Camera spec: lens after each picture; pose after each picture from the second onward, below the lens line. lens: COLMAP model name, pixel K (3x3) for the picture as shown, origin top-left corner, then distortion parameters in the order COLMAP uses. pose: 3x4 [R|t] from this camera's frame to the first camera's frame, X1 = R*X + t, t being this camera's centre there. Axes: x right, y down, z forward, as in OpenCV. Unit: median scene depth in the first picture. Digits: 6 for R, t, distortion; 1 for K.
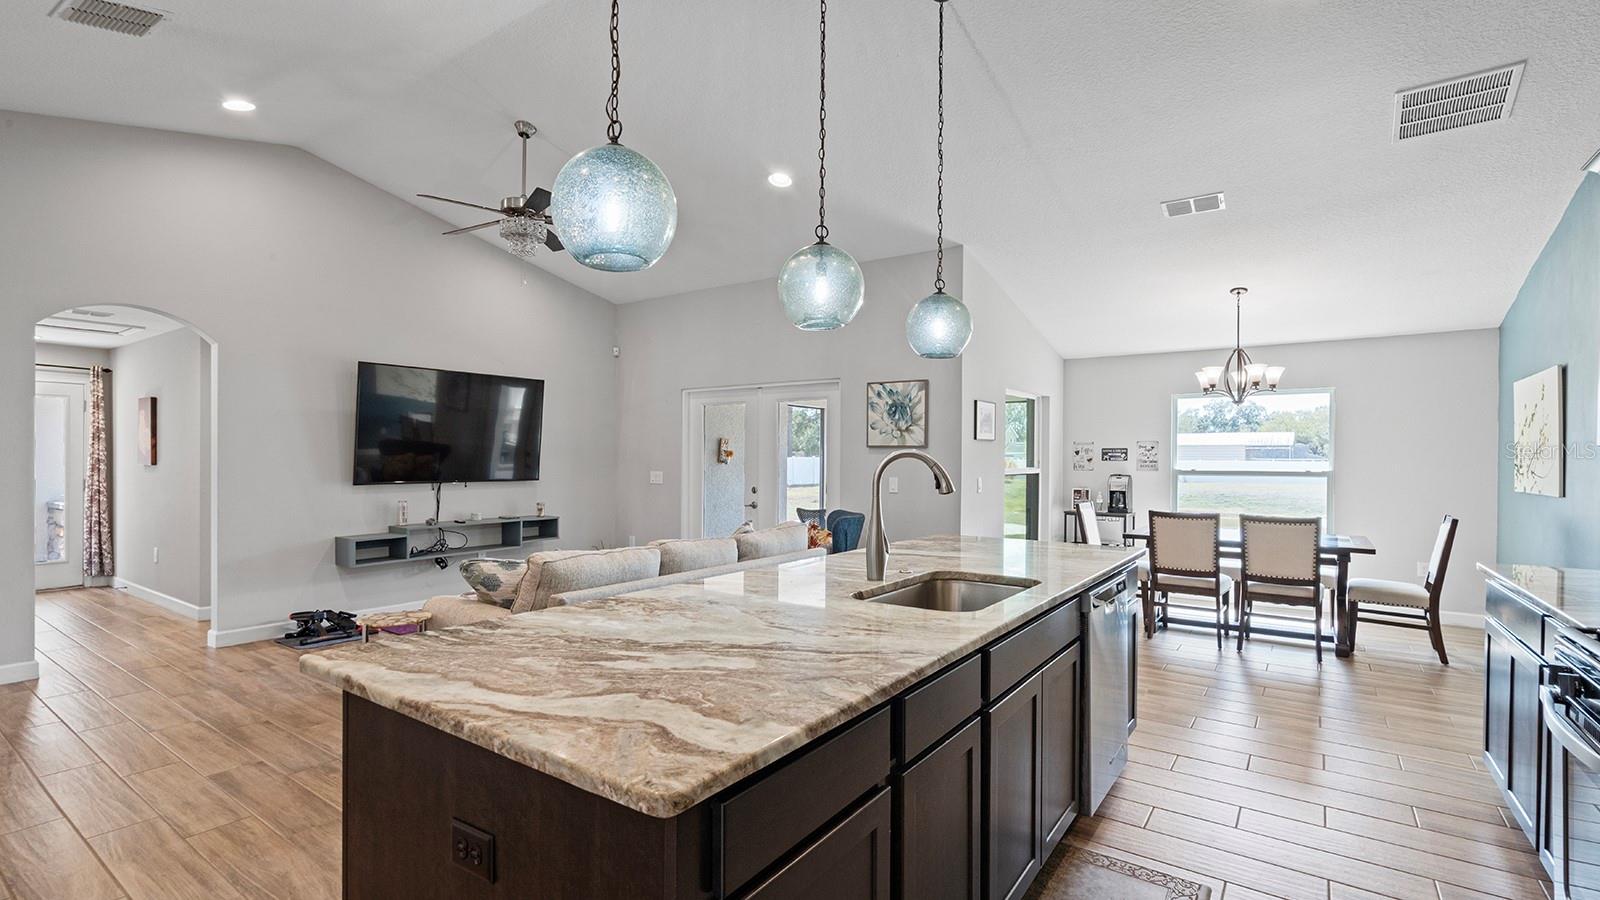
lens RADIAL K [[735.3, 0, 786.9], [0, 735.3, 461.0], [0, 0, 1]] dist [-0.000942, 0.002612]
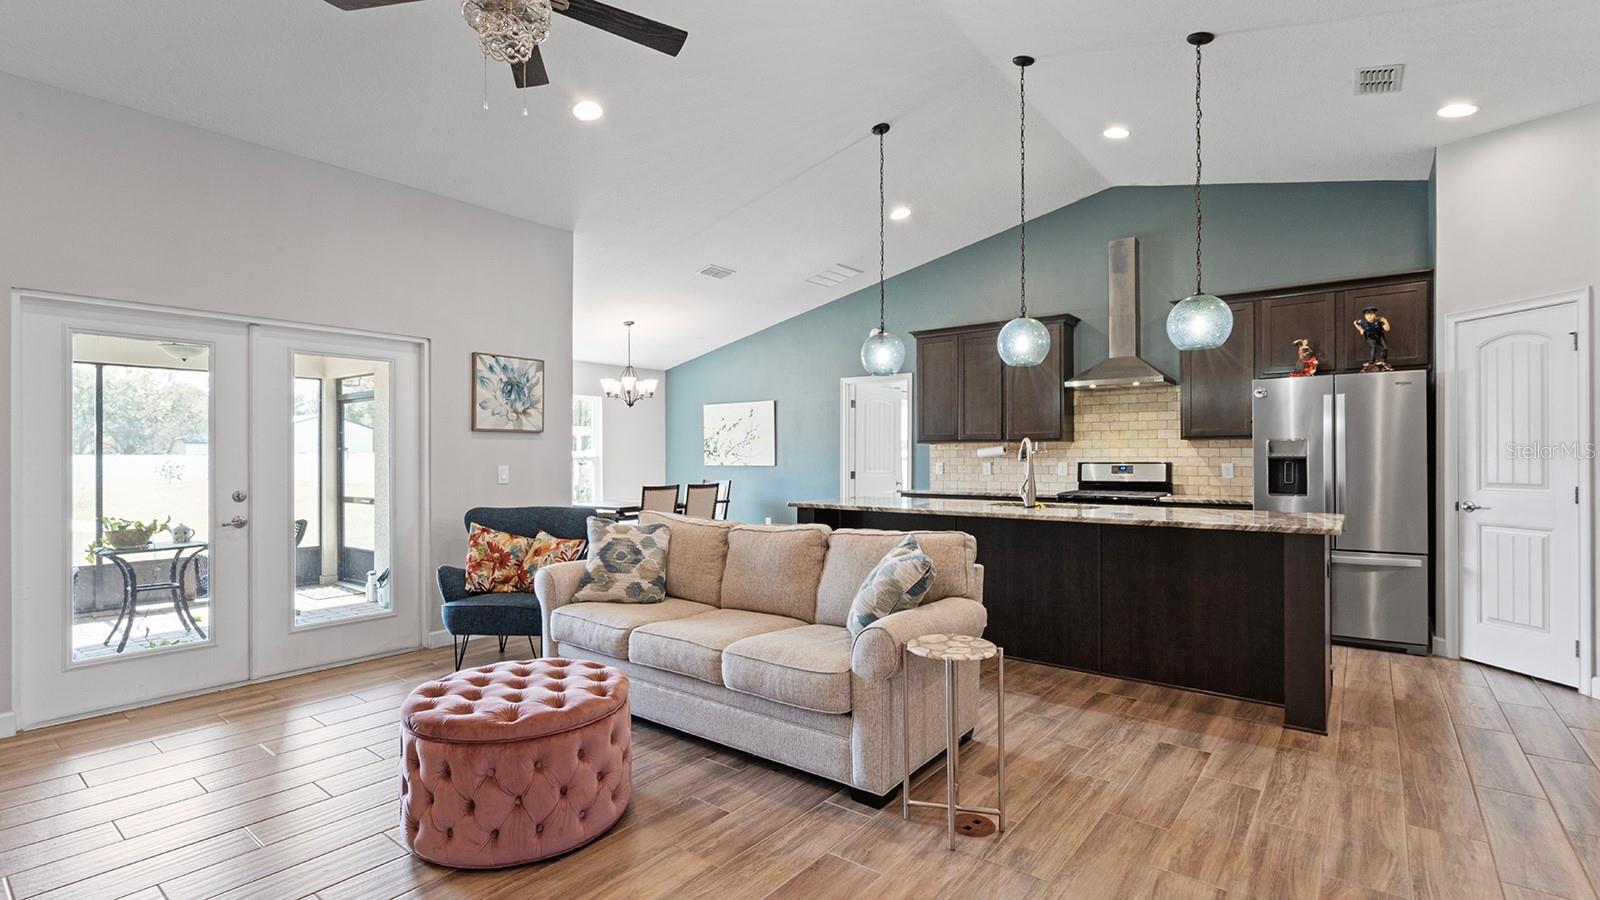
lens RADIAL K [[735.3, 0, 798.6], [0, 735.3, 451.9], [0, 0, 1]] dist [-0.000942, 0.002612]
pose [[0.037855, -0.001974, 0.999281, -0.702973], [0.006047, 0.999980, 0.001746, 0.006389], [-0.999265, 0.005977, 0.037866, 0.610910]]
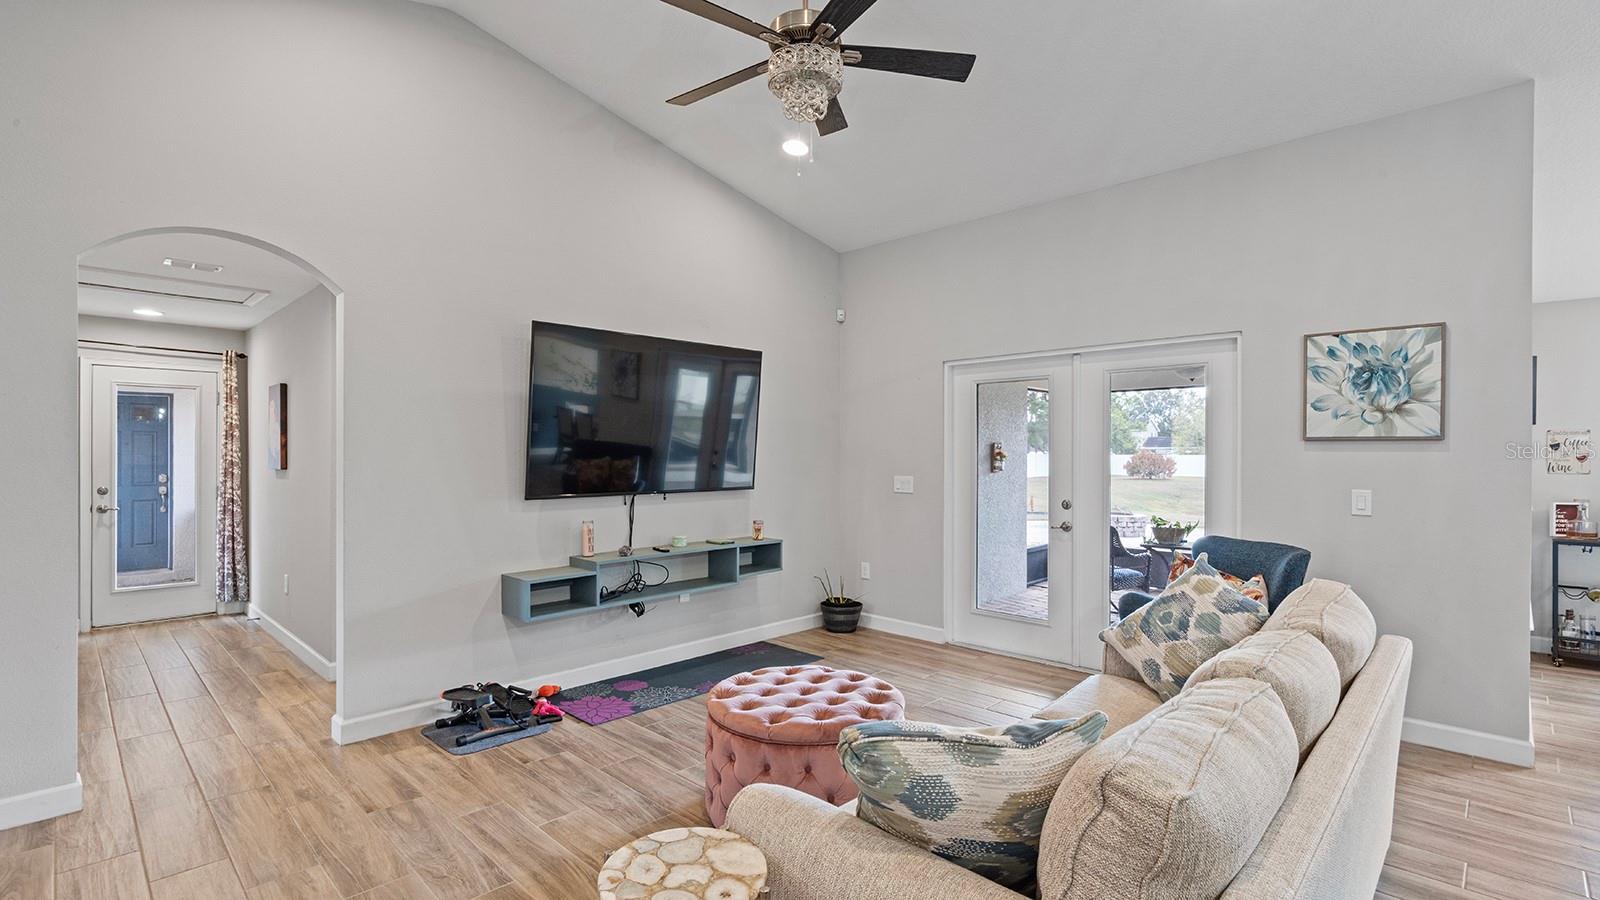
lens RADIAL K [[735.3, 0, 787.8], [0, 735.3, 456.3], [0, 0, 1]] dist [-0.000942, 0.002612]
pose [[0.988140, -0.004165, -0.153499, -0.223294], [0.003829, 0.999990, -0.002488, -0.005222], [0.153507, 0.001870, 0.988146, 0.330784]]
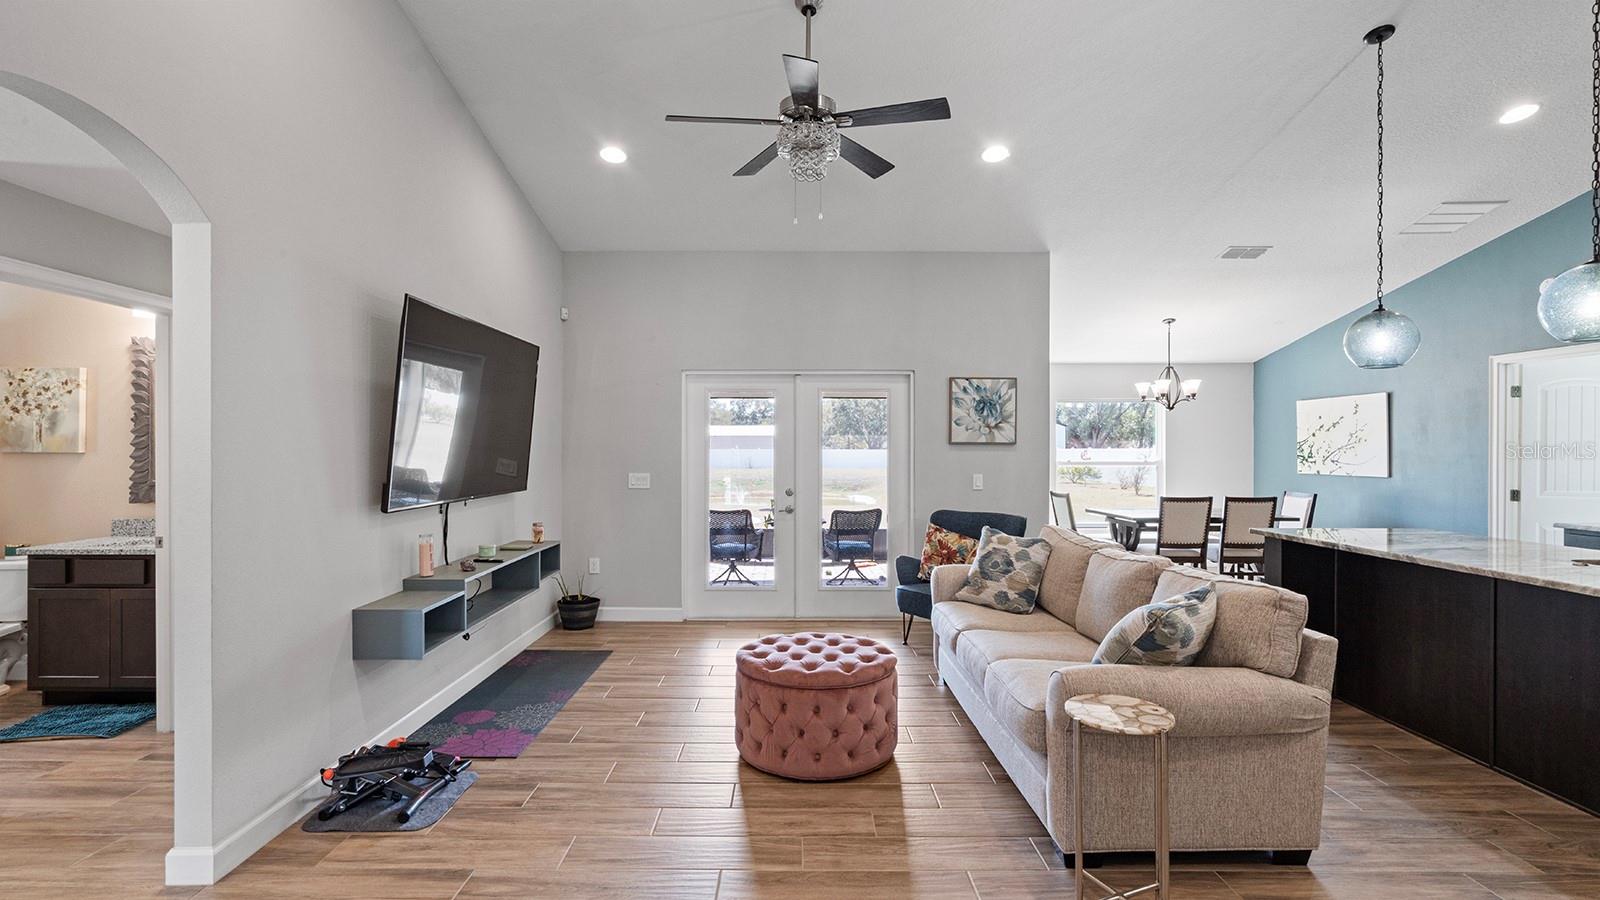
lens RADIAL K [[735.3, 0, 791.8], [0, 735.3, 445.6], [0, 0, 1]] dist [-0.000942, 0.002612]
pose [[0.810702, -0.003082, 0.585451, -0.629629], [0.006497, 0.999972, -0.003732, -0.013974], [-0.585423, 0.006829, 0.810699, 0.340626]]
